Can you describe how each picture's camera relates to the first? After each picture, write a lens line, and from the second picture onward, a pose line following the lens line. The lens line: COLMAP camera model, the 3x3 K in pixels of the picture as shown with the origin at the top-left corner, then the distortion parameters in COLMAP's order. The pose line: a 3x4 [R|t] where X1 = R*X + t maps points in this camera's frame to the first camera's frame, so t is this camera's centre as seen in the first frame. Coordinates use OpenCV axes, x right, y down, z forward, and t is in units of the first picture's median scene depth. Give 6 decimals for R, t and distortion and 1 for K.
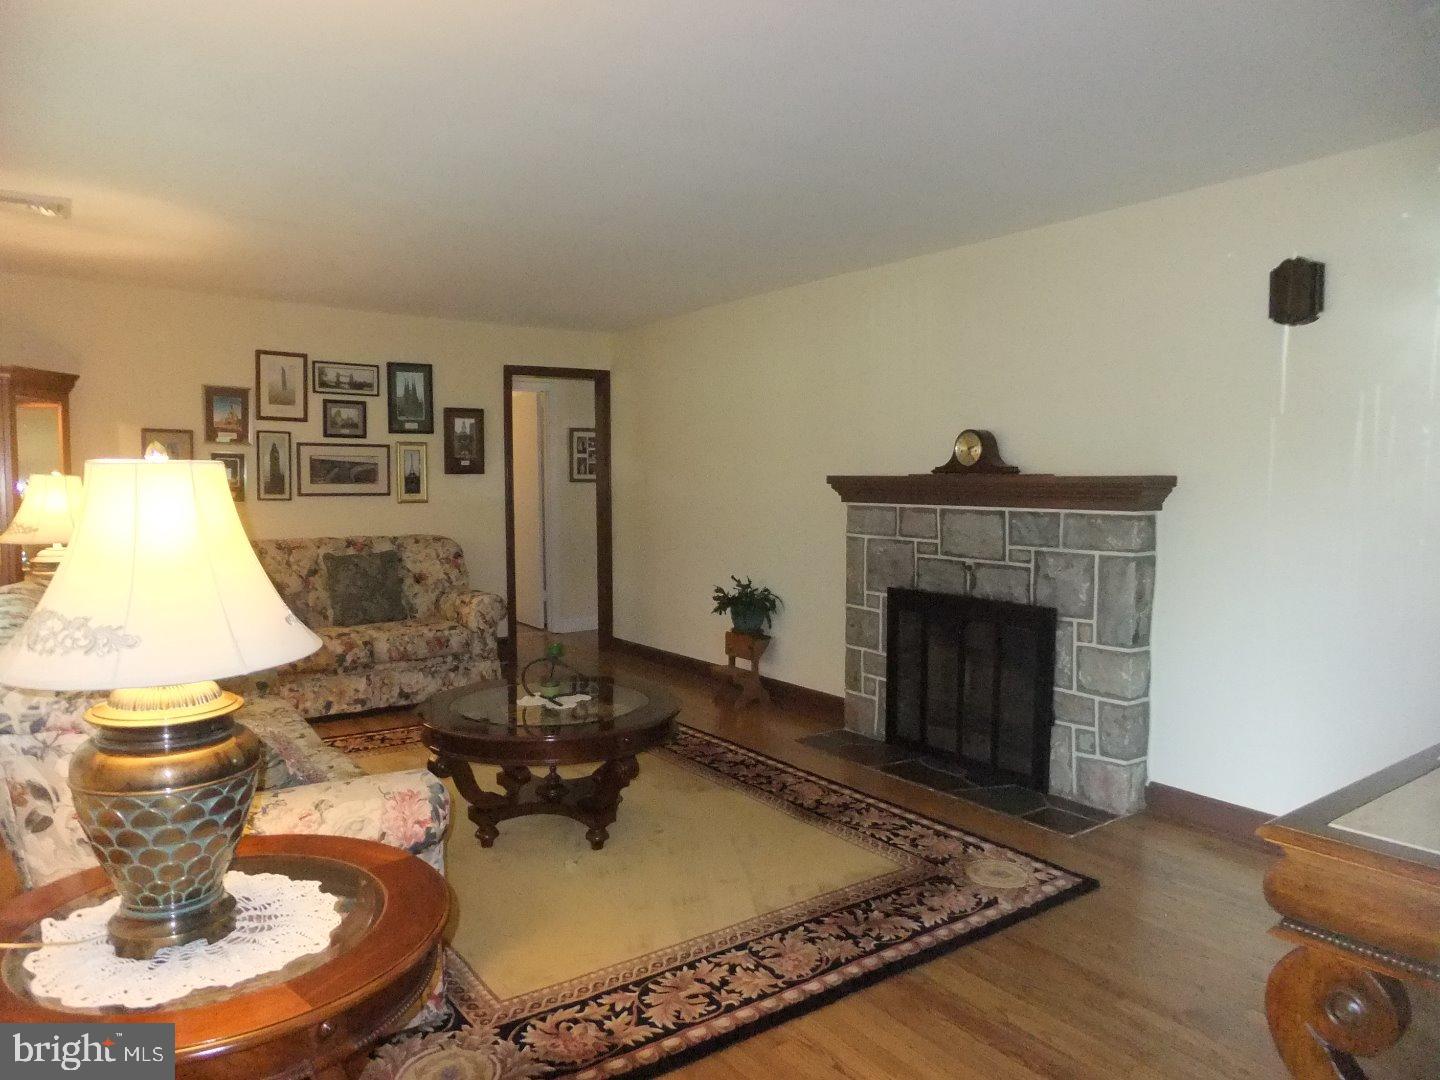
lens RADIAL K [[965.6, 0, 722.6], [0, 965.6, 540.2], [0, 0, 1]] dist [0.000805, 0.004228]
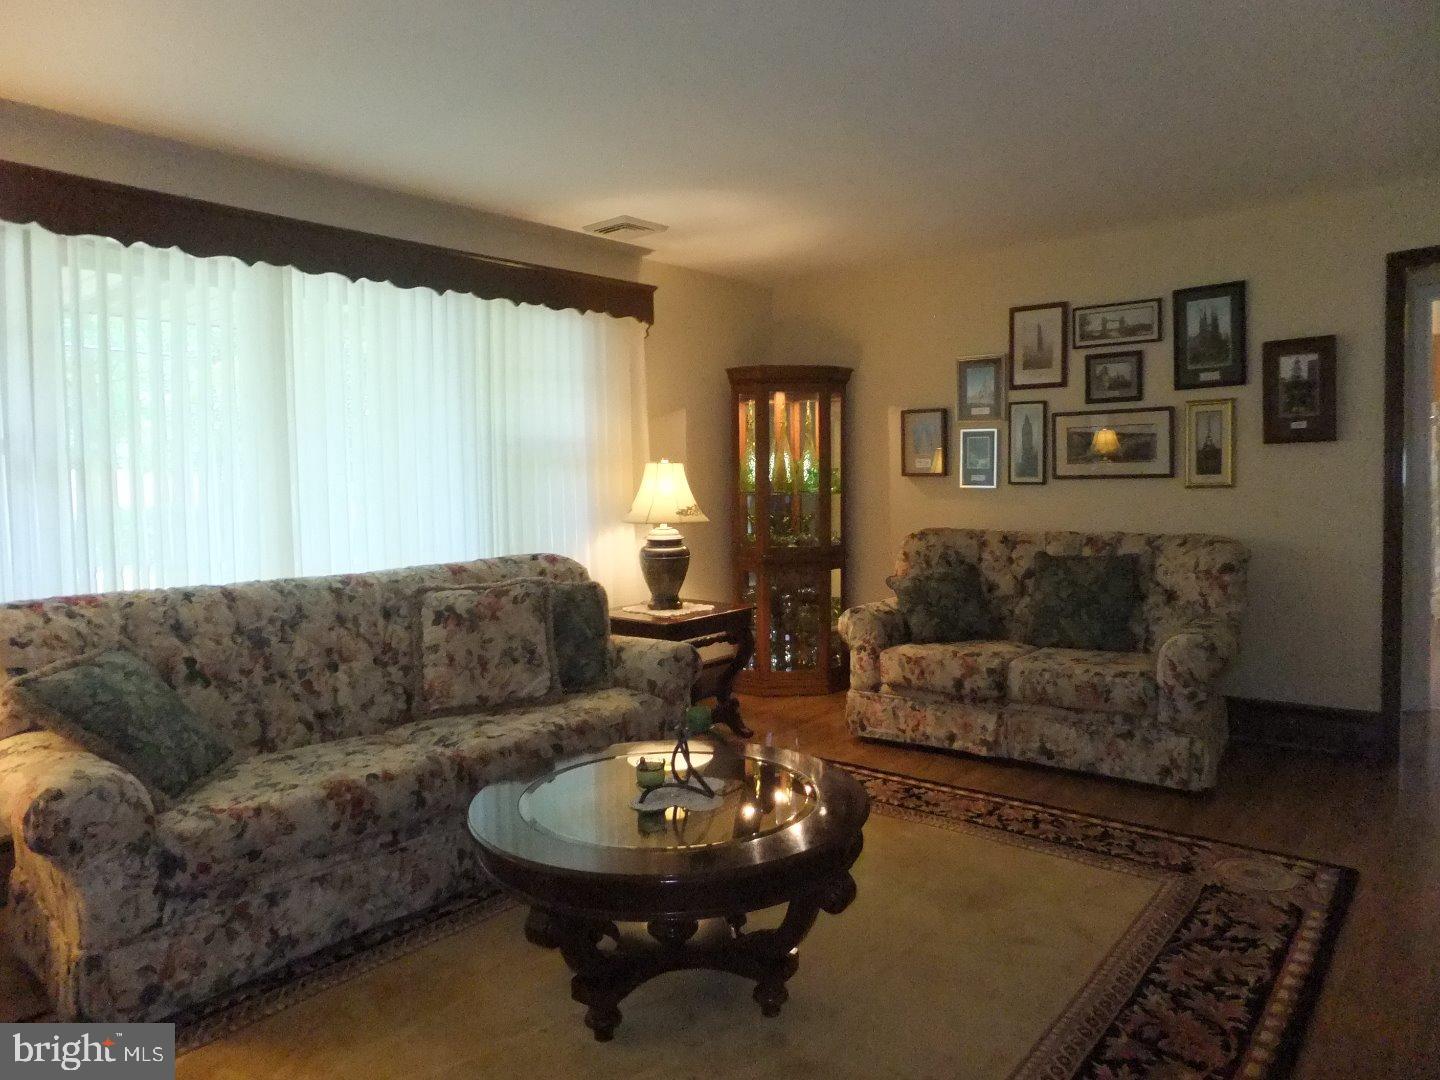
lens RADIAL K [[965.6, 0, 720.6], [0, 965.6, 533.3], [0, 0, 1]] dist [0.000805, 0.004228]
pose [[0.261413, 0.053922, -0.963720, 0.270589], [-0.033432, 0.998345, 0.046791, -0.028107], [0.964648, 0.019988, 0.262783, 0.503522]]
